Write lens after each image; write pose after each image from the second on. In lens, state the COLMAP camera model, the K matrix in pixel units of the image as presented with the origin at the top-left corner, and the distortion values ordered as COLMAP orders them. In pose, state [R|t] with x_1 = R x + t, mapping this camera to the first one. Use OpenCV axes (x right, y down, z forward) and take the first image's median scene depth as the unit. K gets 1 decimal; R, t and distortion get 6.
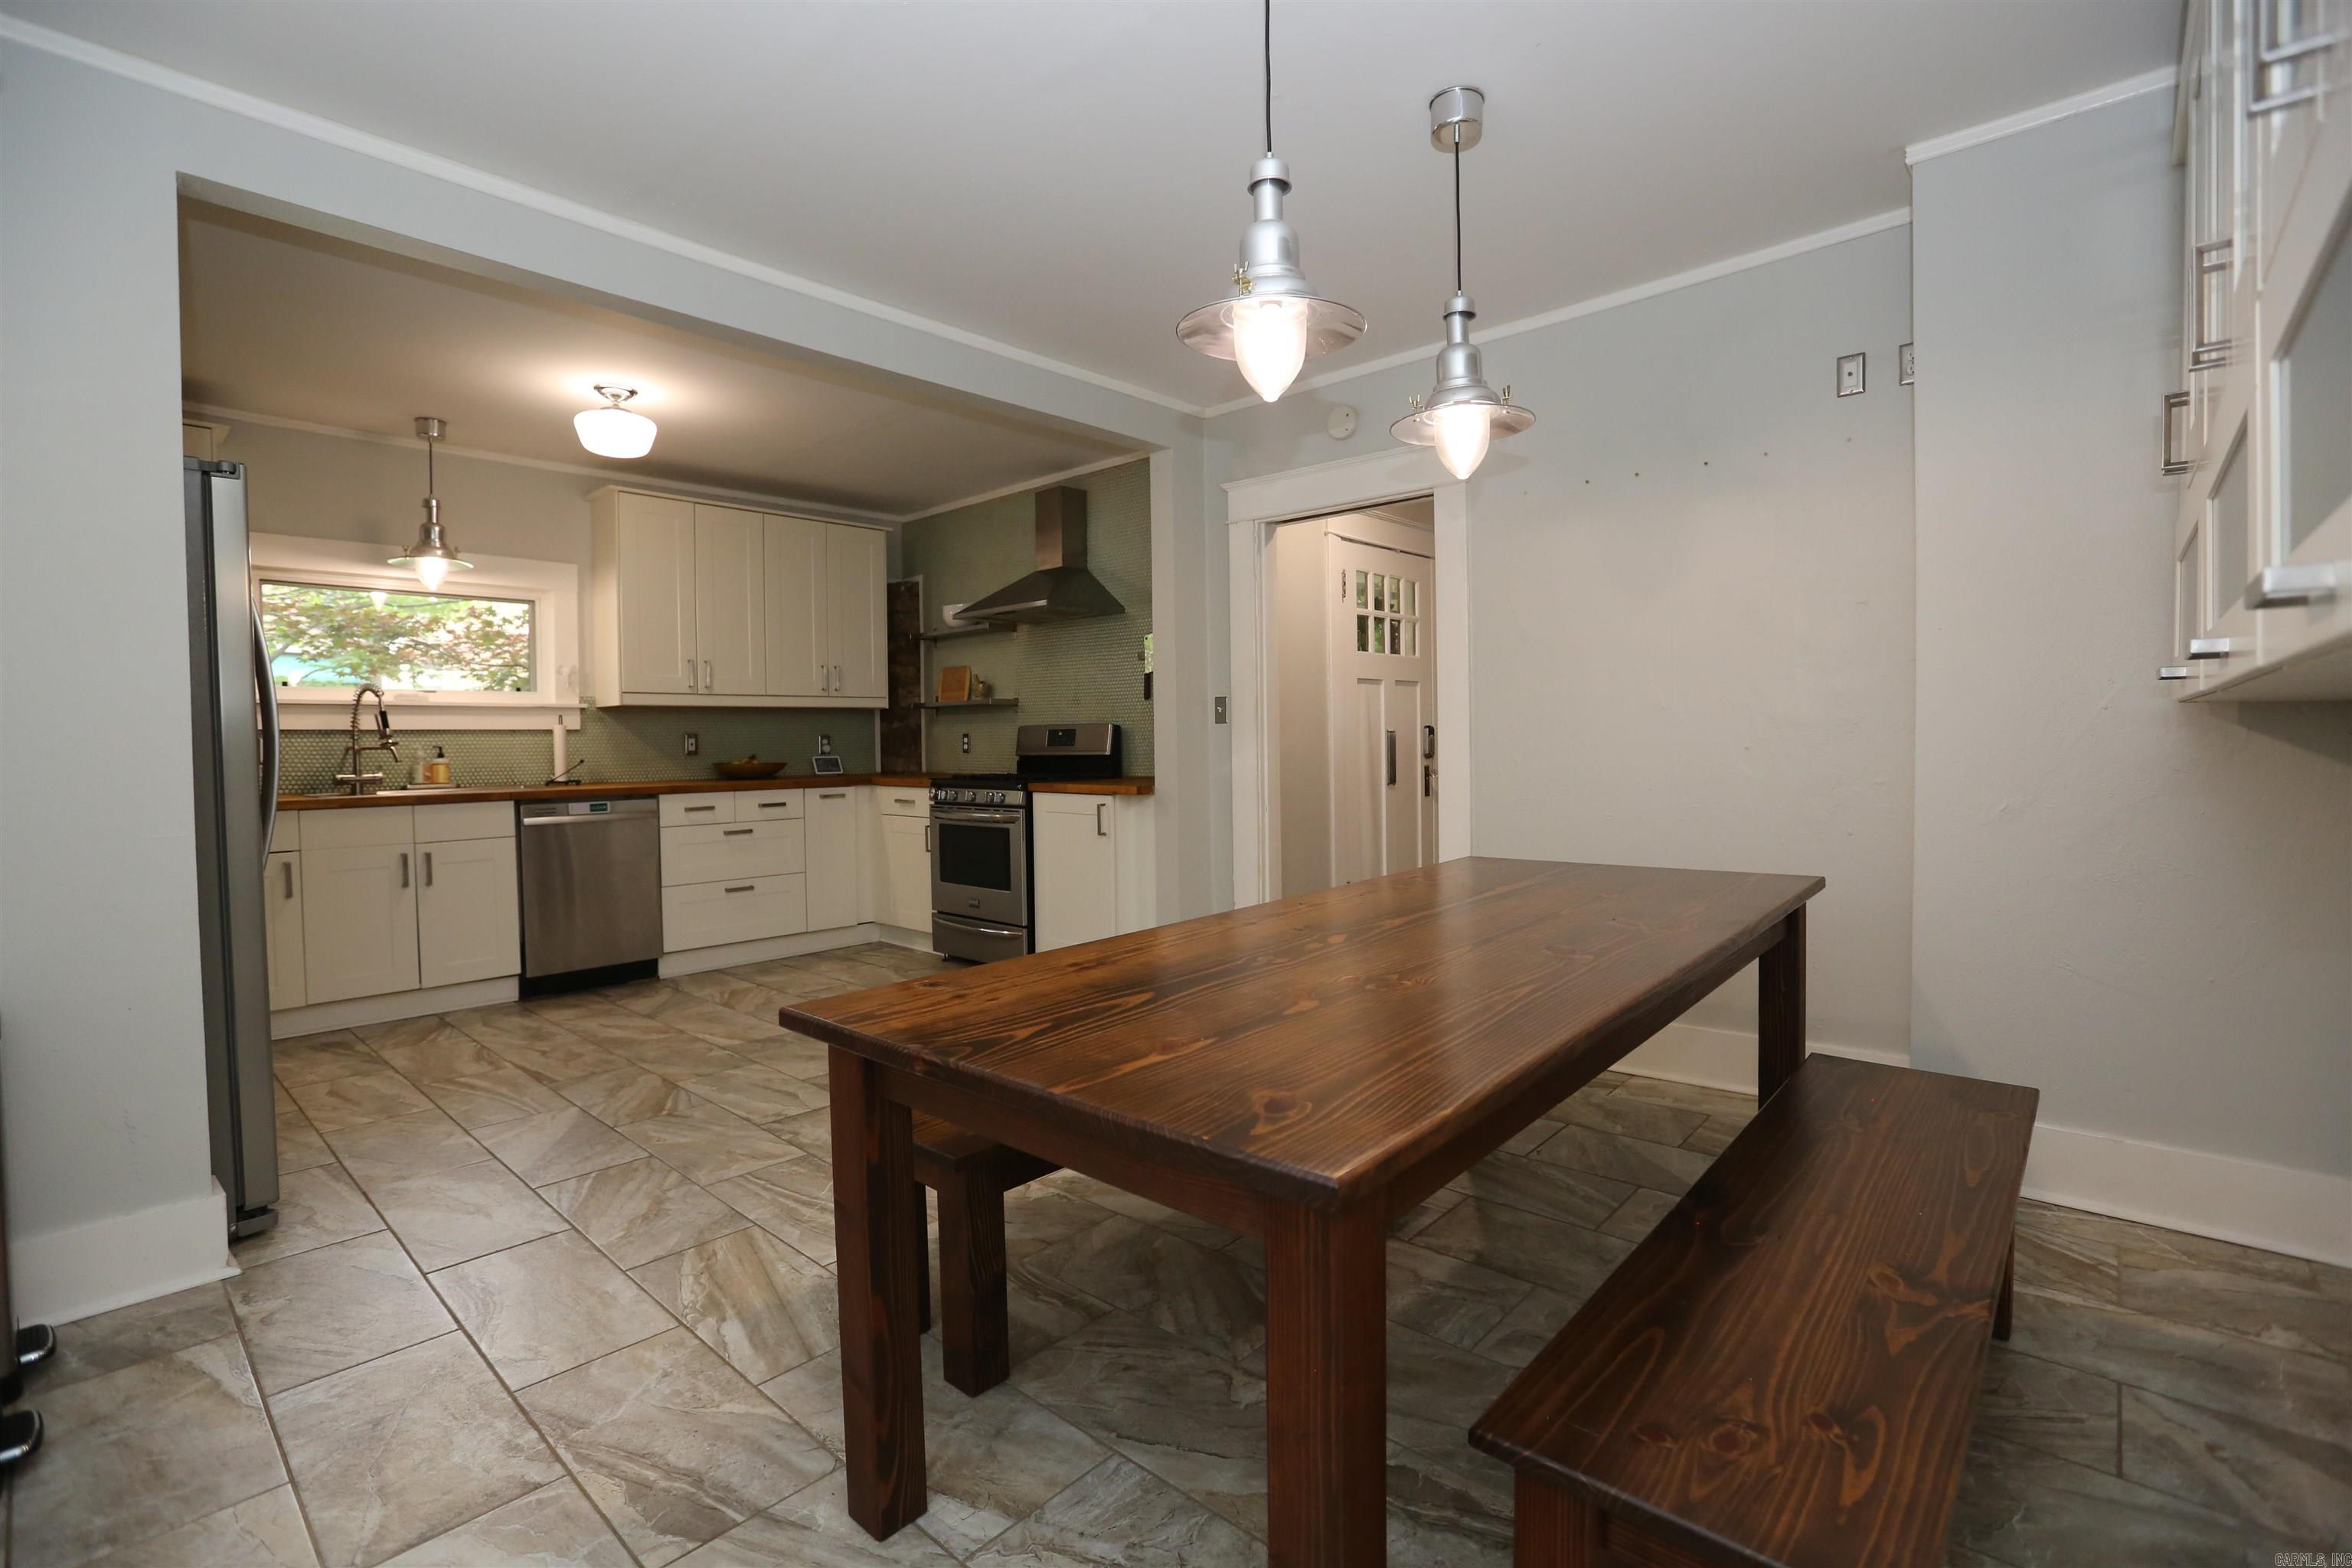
lens RADIAL K [[1068.4, 0, 1178.2], [0, 1068.4, 777.7], [0, 0, 1]] dist [-0.046777, 0.011752]
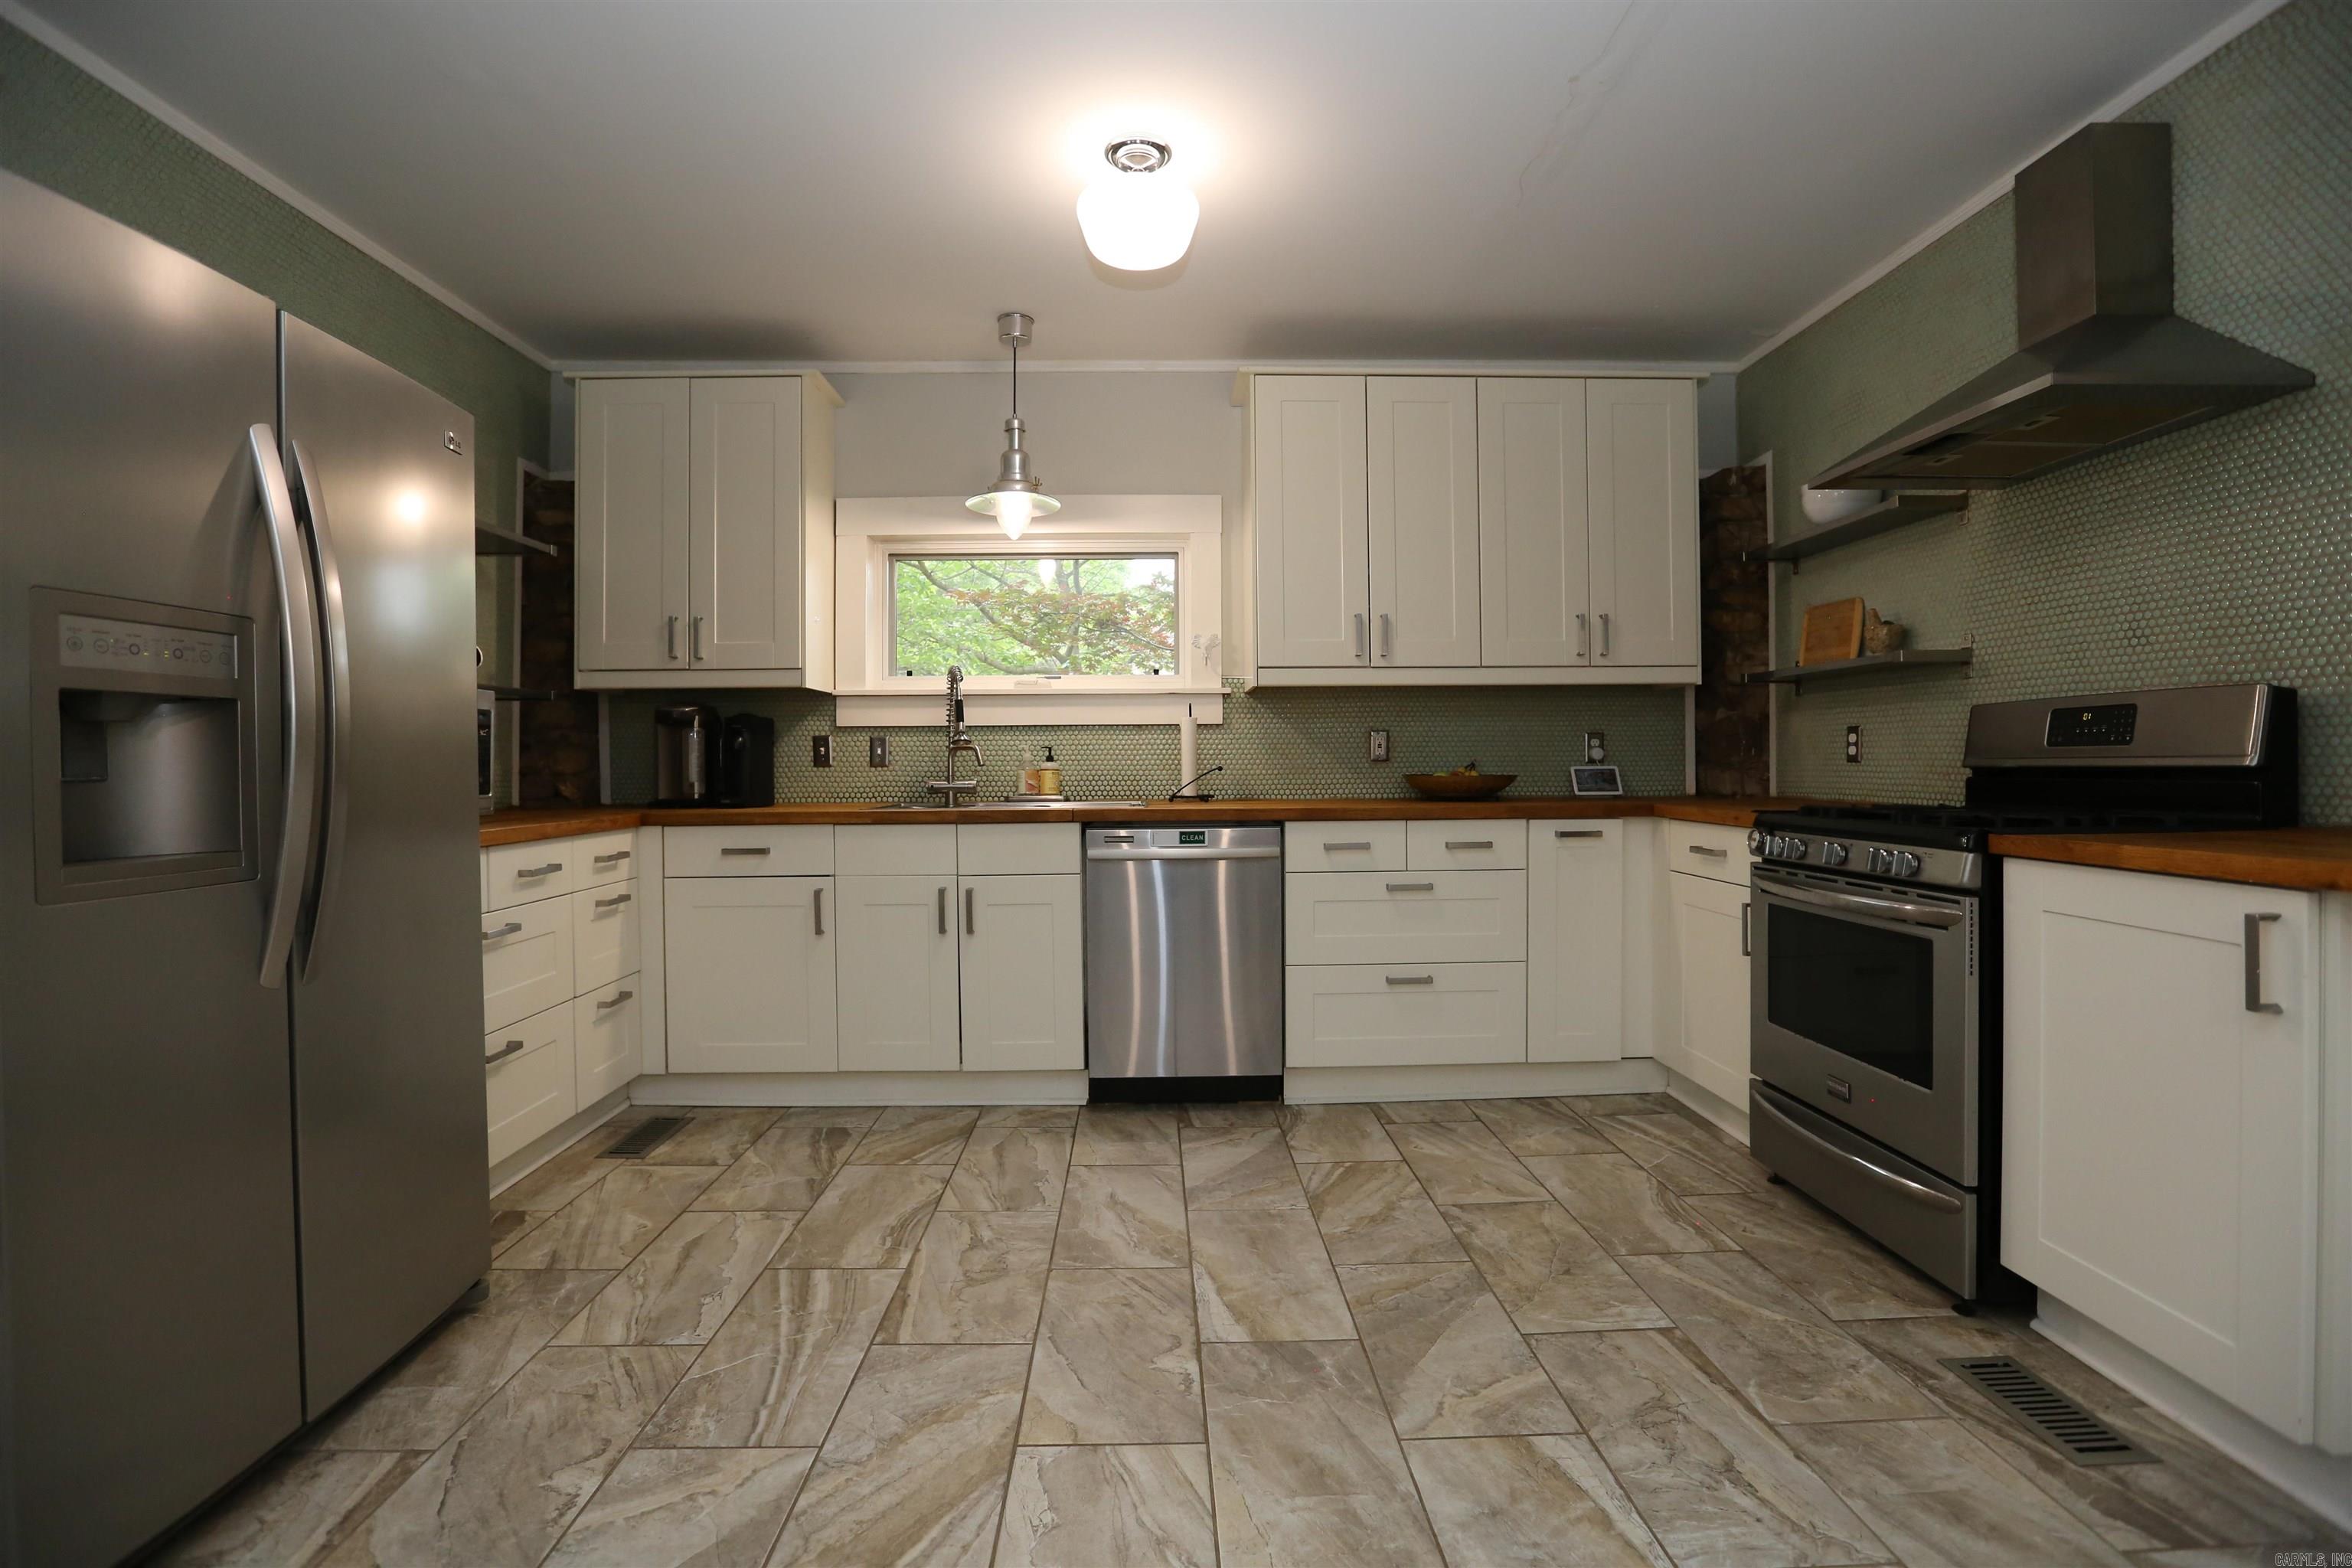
lens RADIAL K [[1068.4, 0, 1167.7], [0, 1068.4, 769.1], [0, 0, 1]] dist [-0.046777, 0.011752]
pose [[0.683408, 0.009147, -0.729979, -0.062568], [-0.025578, 0.999608, -0.011421, -0.006174], [0.729588, 0.026477, 0.683374, 0.478023]]
